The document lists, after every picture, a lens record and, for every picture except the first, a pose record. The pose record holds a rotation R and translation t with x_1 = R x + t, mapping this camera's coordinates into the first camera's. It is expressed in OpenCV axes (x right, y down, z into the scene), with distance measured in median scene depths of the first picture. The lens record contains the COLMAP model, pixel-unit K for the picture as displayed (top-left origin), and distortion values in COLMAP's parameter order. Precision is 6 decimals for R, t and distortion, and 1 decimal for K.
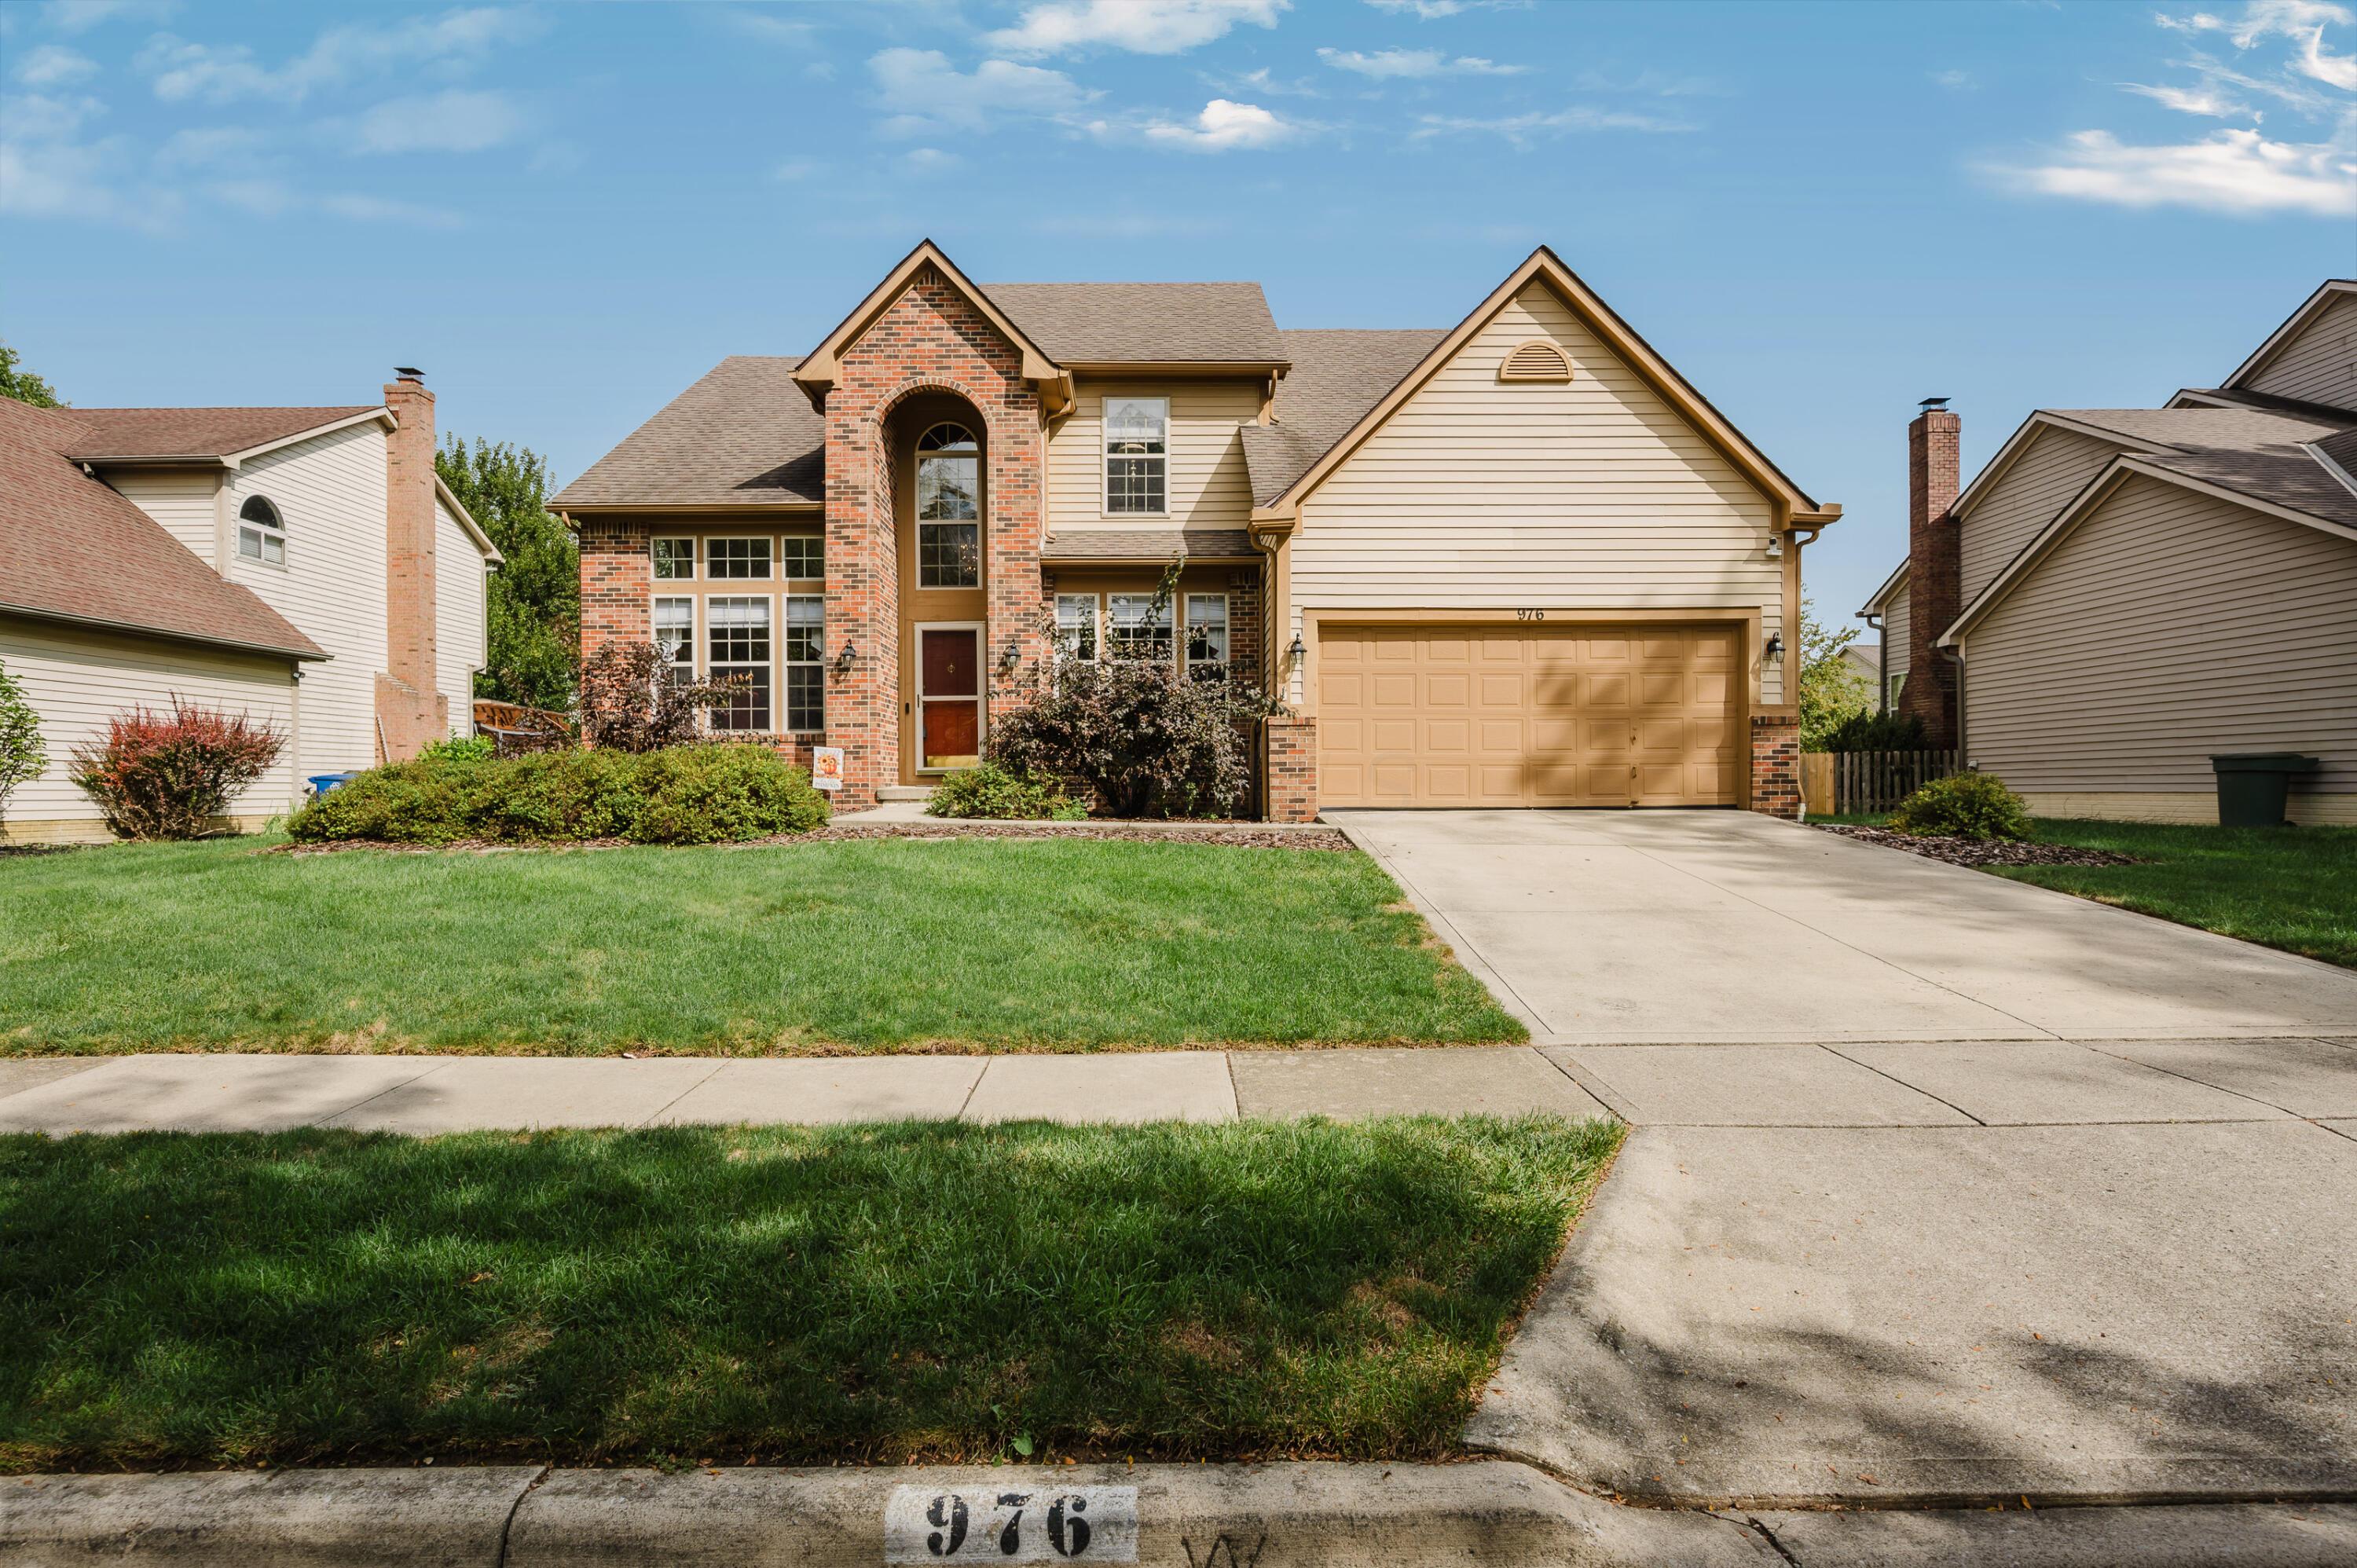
lens RADIAL K [[1247.1, 0, 1182.7], [0, 1247.1, 785.2], [0, 0, 1]] dist [0.000681, -0.000028]
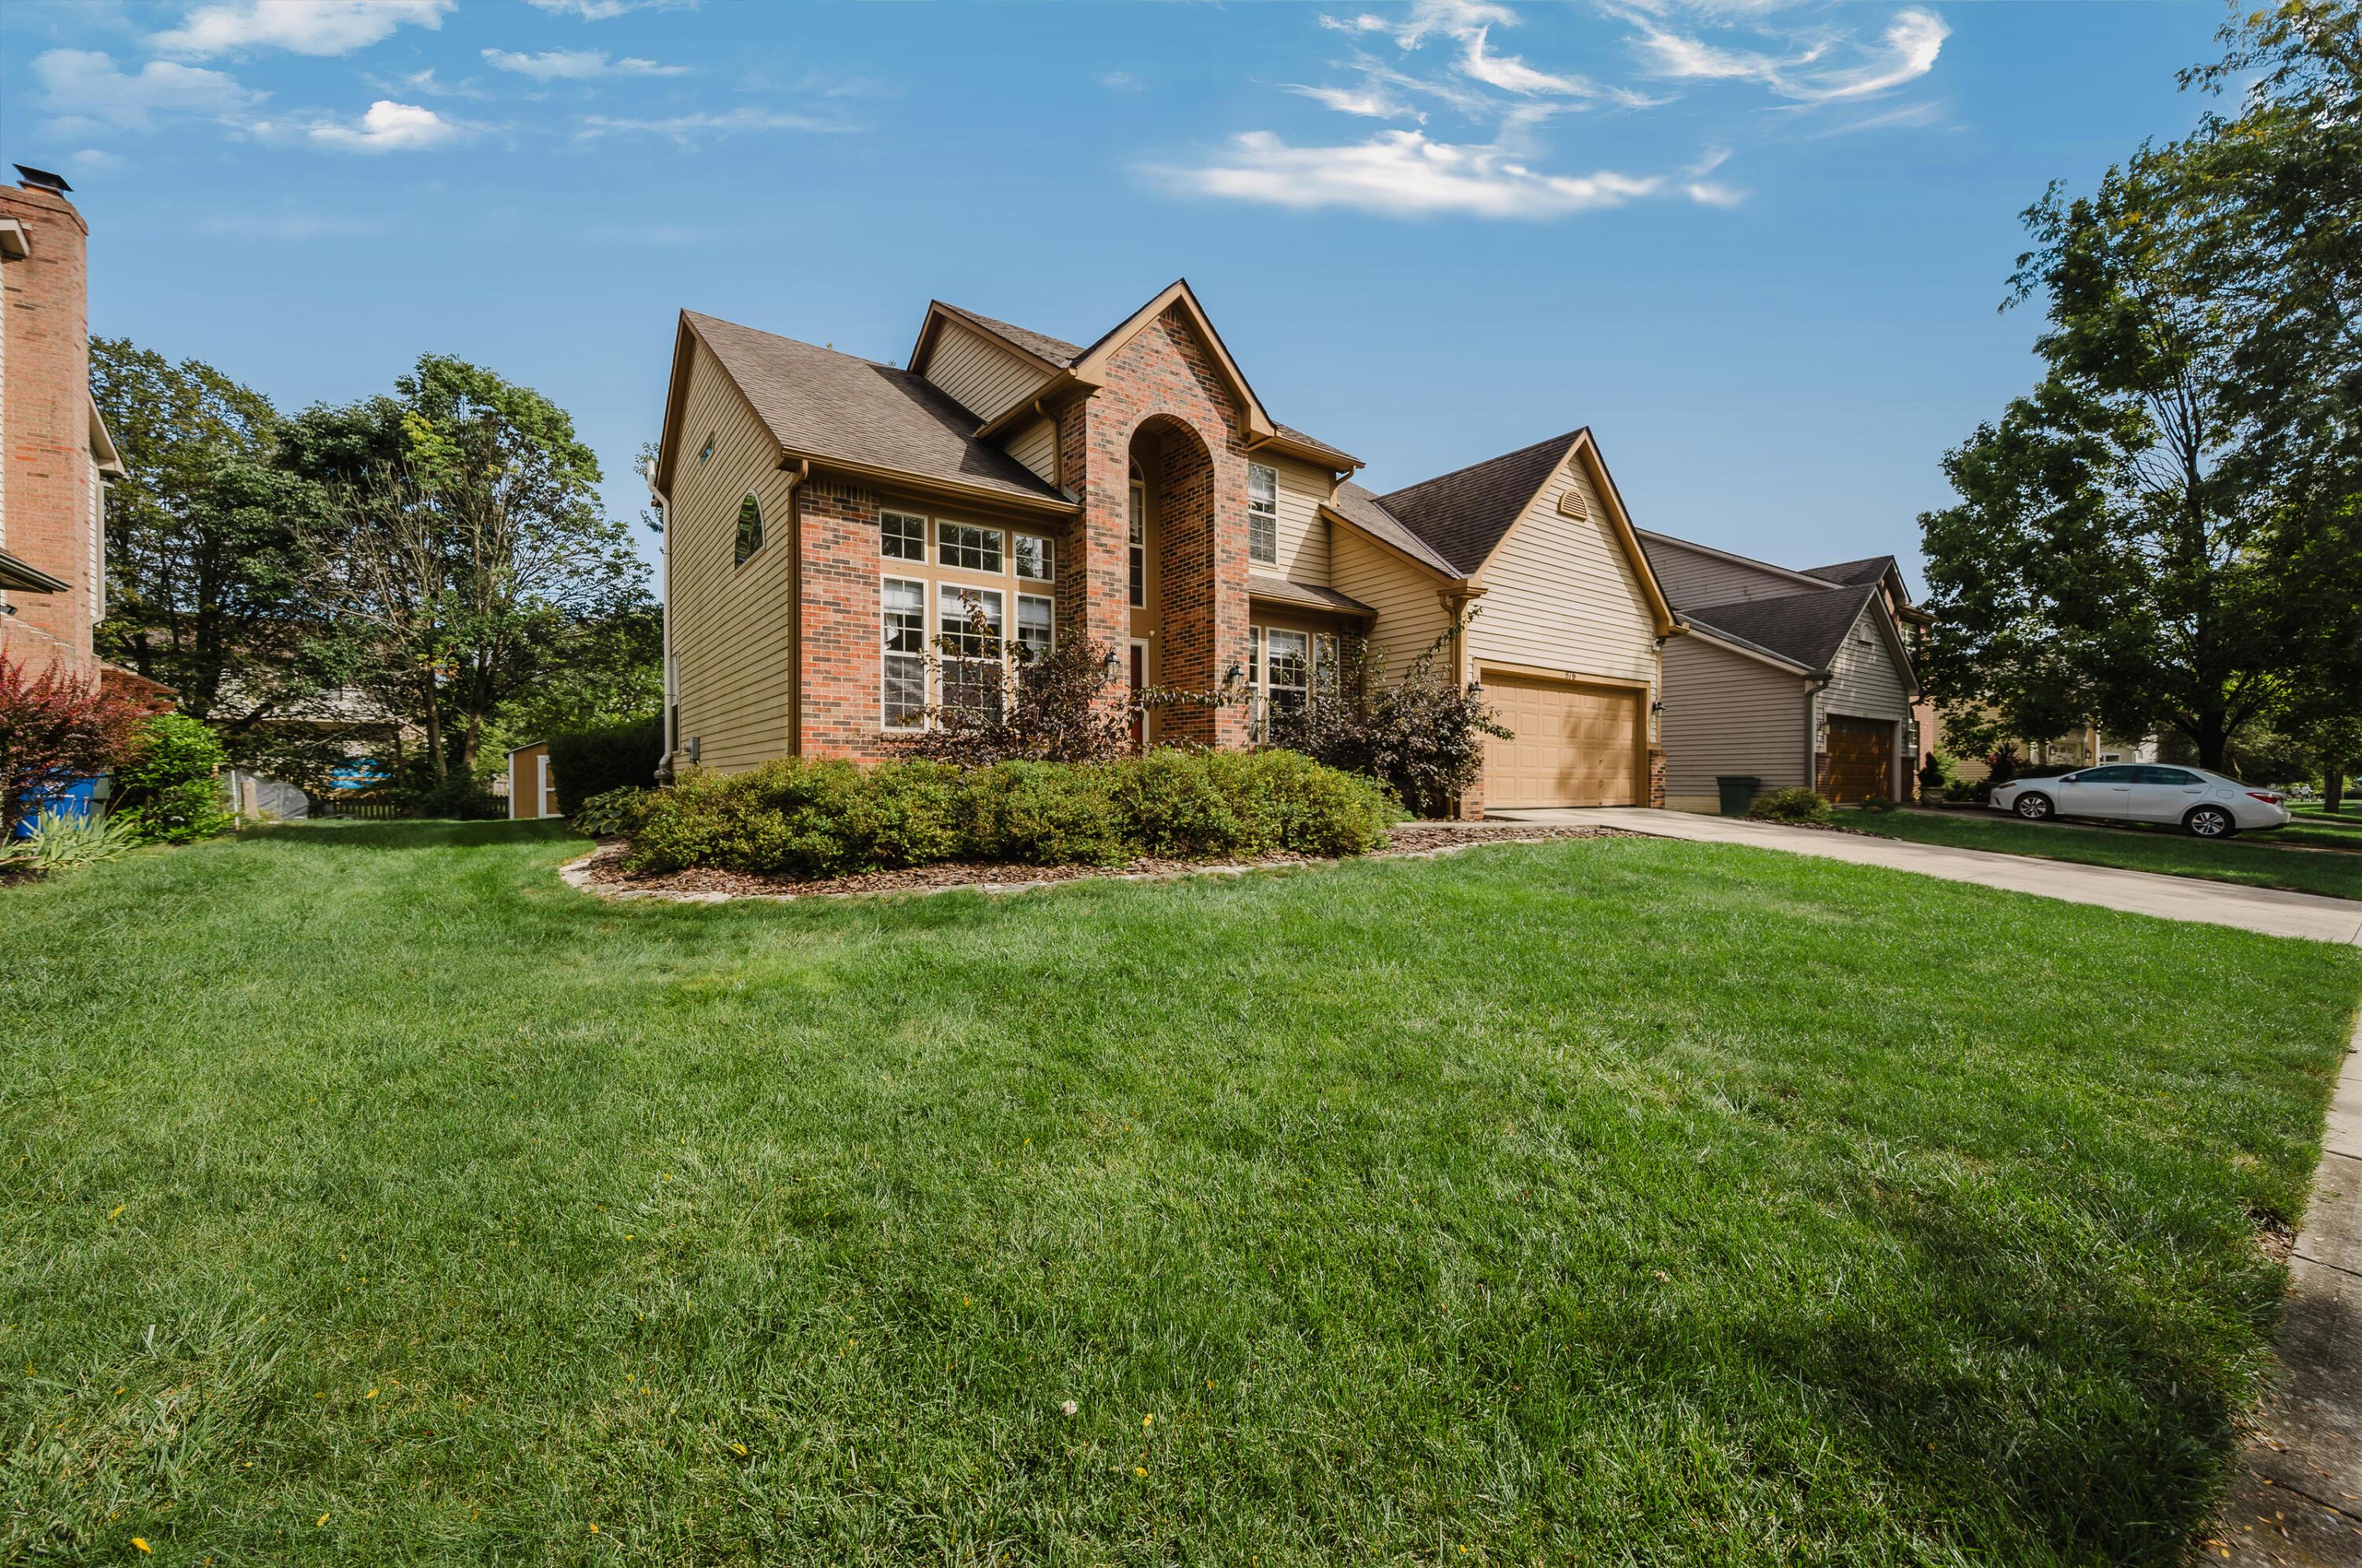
lens RADIAL K [[925.9, 0, 1179.2], [0, 925.9, 787.9], [0, 0, 1]] dist [-0.001246, 0.000053]
pose [[0.805150, 0.003239, 0.593063, -0.646886], [-0.005448, 0.999983, 0.001936, -0.002966], [-0.593046, -0.004790, 0.805154, 0.345605]]
